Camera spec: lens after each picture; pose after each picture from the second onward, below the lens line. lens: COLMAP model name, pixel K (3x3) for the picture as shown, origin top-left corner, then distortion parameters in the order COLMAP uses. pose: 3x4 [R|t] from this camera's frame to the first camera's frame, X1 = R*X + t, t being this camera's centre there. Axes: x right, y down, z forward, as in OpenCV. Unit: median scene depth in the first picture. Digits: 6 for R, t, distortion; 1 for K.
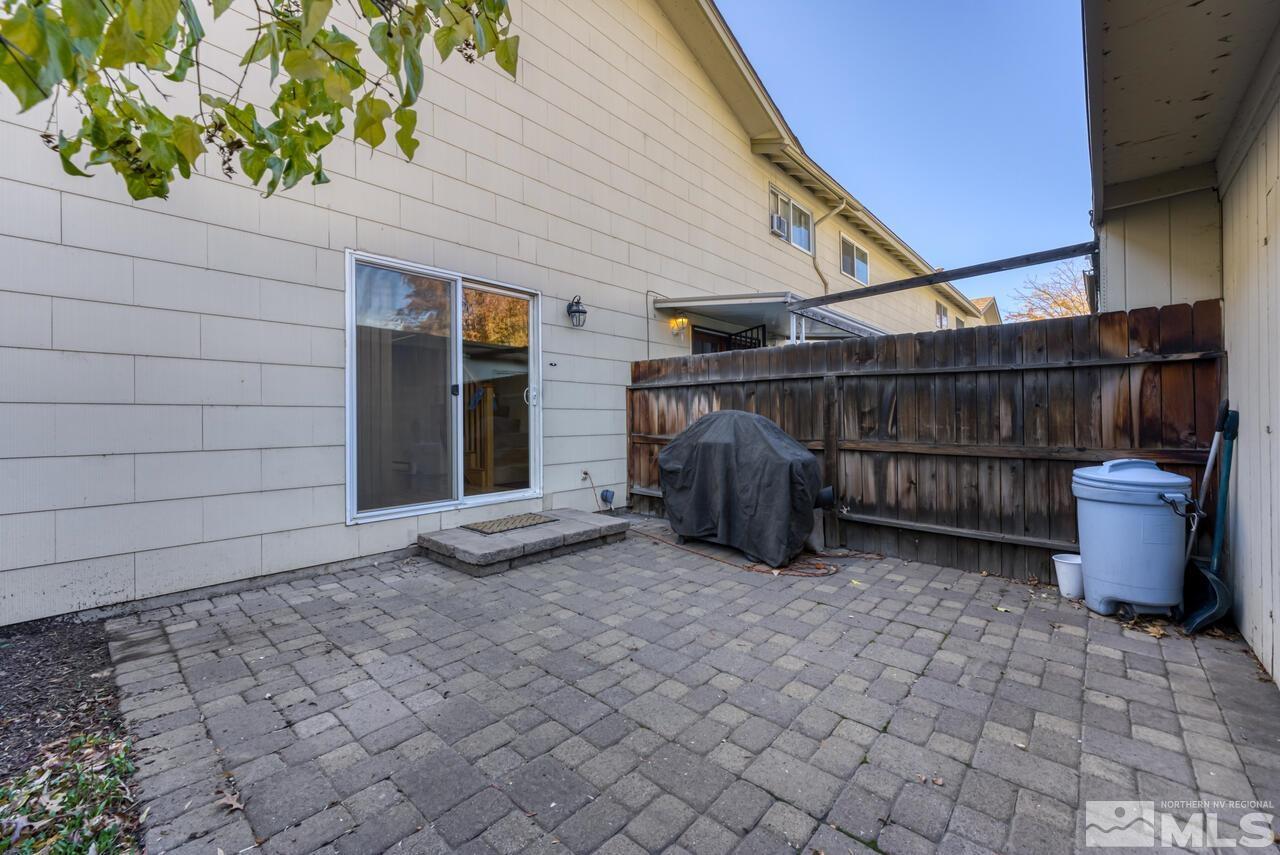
lens RADIAL K [[514.4, 0, 639.7], [0, 514.4, 419.8], [0, 0, 1]] dist [0.000481, -0.000127]
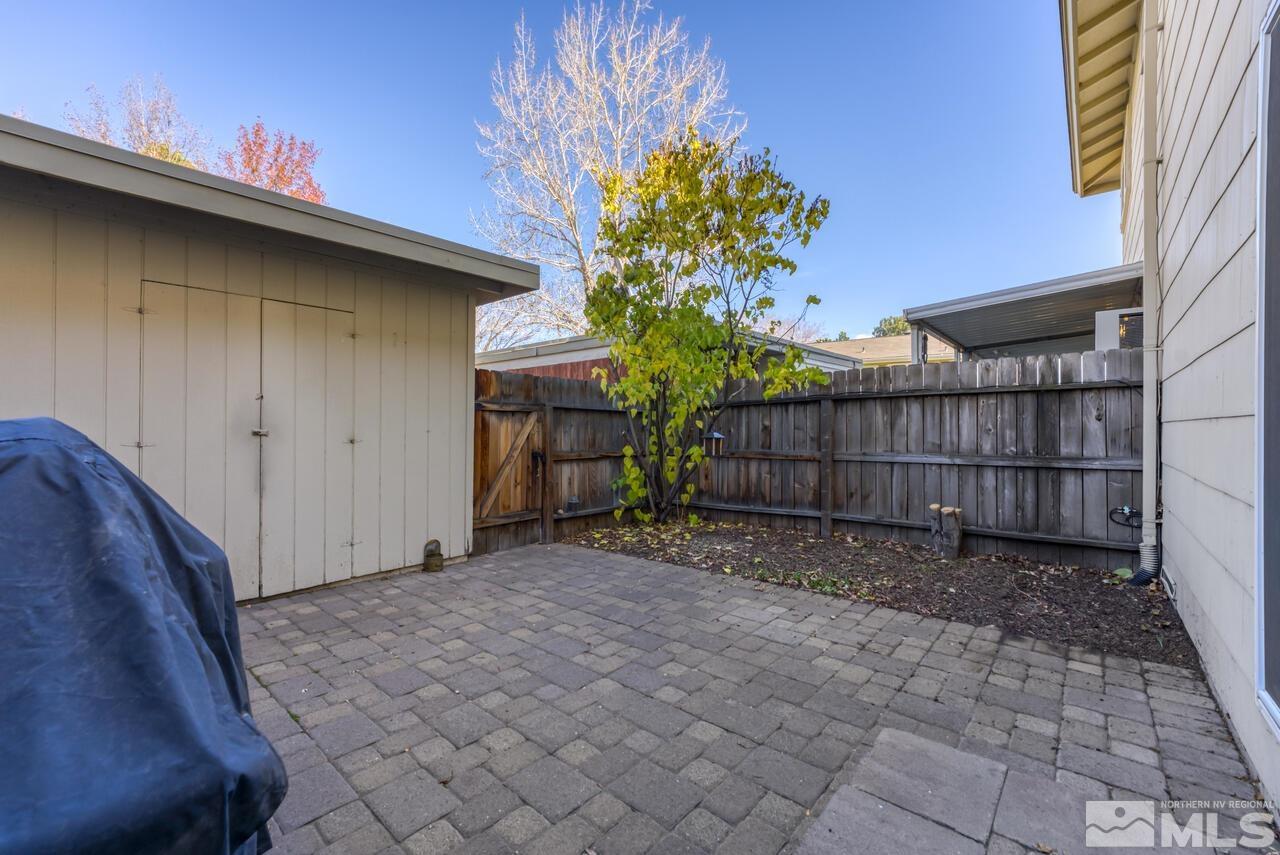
lens RADIAL K [[514.4, 0, 640.0], [0, 514.4, 424.8], [0, 0, 1]] dist [0.000481, -0.000127]
pose [[-0.999882, 0.002178, -0.015176, -0.114004], [0.002180, 0.999998, -0.000086, -0.028828], [0.015175, -0.000119, -0.999885, 2.192052]]
